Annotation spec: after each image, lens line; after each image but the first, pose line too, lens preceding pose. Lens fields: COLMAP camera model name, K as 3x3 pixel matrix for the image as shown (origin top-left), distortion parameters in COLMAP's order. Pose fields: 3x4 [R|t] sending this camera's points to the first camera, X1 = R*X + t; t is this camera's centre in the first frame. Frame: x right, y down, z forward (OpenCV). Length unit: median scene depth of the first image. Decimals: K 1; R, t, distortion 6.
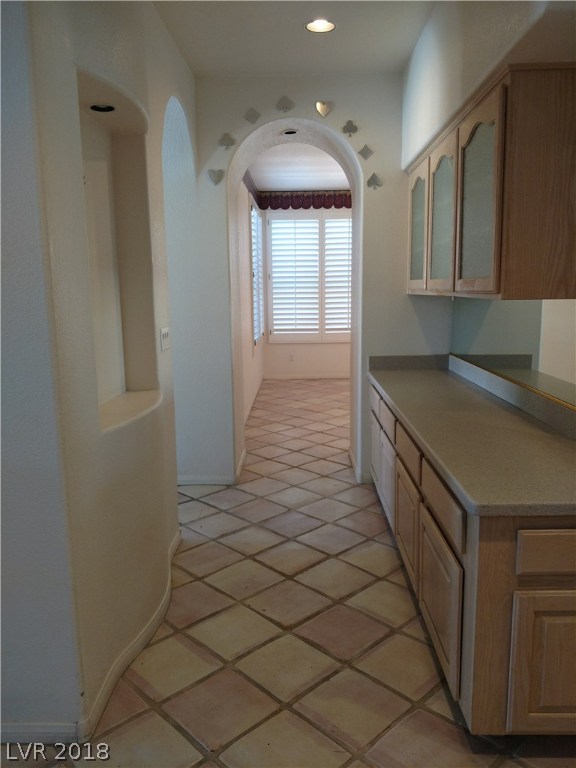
lens RADIAL K [[589.5, 0, 288.2], [0, 589.5, 381.9], [0, 0, 1]] dist [-0.009410, -0.004601]
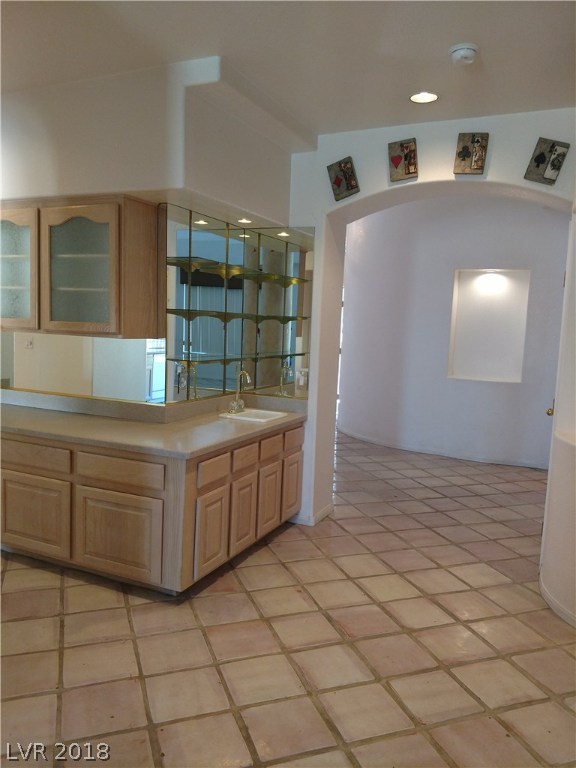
lens RADIAL K [[589.5, 0, 288.3], [0, 589.5, 384.2], [0, 0, 1]] dist [-0.009410, -0.004601]
pose [[0.399156, -0.053546, 0.915318, -1.089629], [0.097141, 0.995144, 0.015854, -0.000548], [-0.911723, 0.082587, 0.402419, -0.028903]]
